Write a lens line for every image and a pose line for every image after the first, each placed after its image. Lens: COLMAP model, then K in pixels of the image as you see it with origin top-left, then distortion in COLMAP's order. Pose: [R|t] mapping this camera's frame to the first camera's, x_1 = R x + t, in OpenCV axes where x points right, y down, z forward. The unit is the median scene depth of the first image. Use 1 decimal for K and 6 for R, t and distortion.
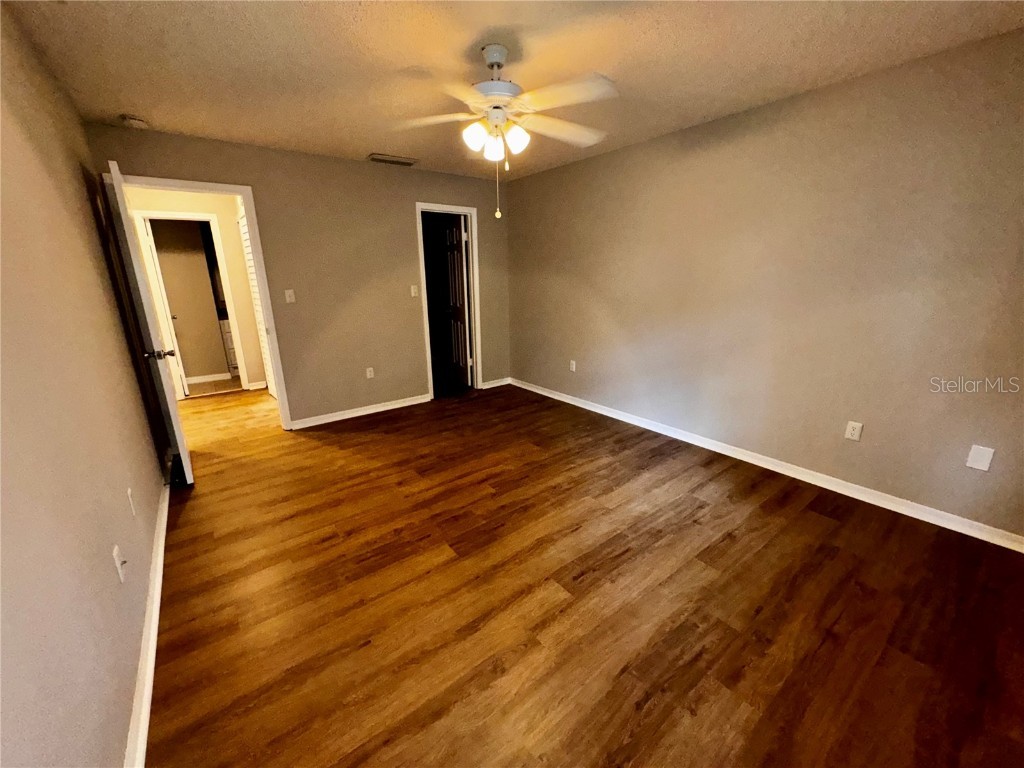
lens RADIAL K [[406.8, 0, 510.7], [0, 406.8, 384.1], [0, 0, 1]] dist [-0.002067, 0.000041]
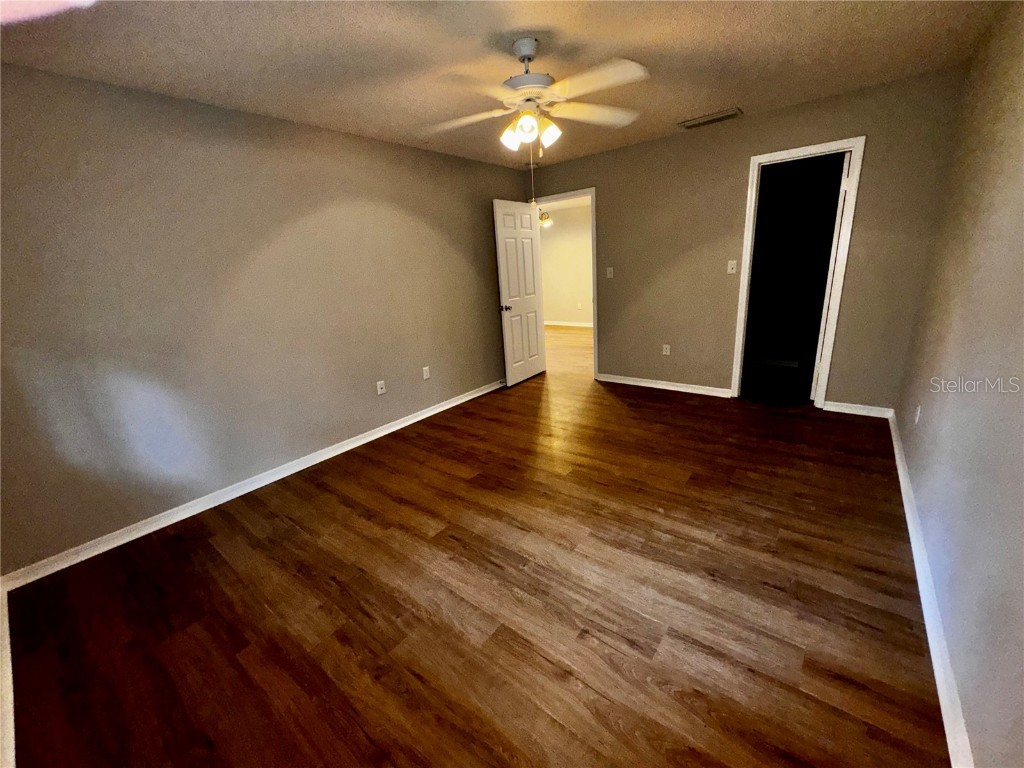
lens RADIAL K [[407.6, 0, 511.5], [0, 407.6, 382.3], [0, 0, 1]] dist [-0.001087, -0.000170]
pose [[0.241326, 0.269966, -0.932138, 0.851201], [-0.192208, 0.954795, 0.226766, -0.170075], [0.951219, 0.124440, 0.282306, 0.577261]]
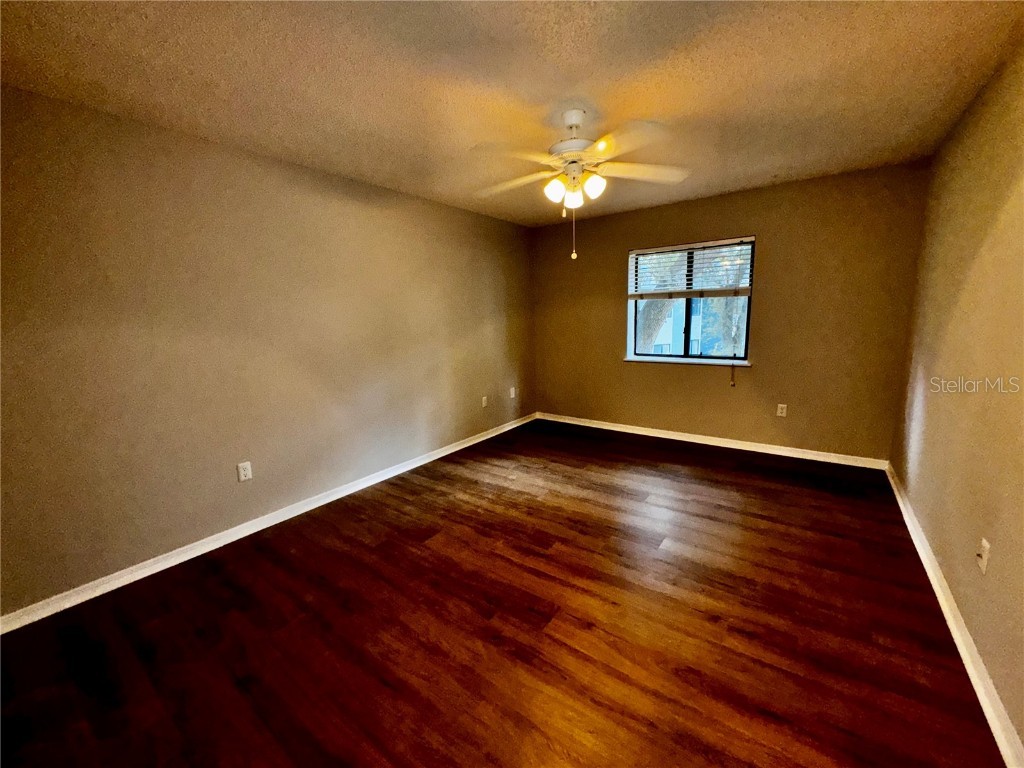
lens RADIAL K [[408.0, 0, 513.1], [0, 408.0, 382.2], [0, 0, 1]] dist [-0.001241, -0.000206]
pose [[-0.282039, -0.136222, 0.949683, -0.862489], [0.282671, 0.934130, 0.217939, -0.313241], [-0.916816, 0.329915, -0.224955, 1.223398]]
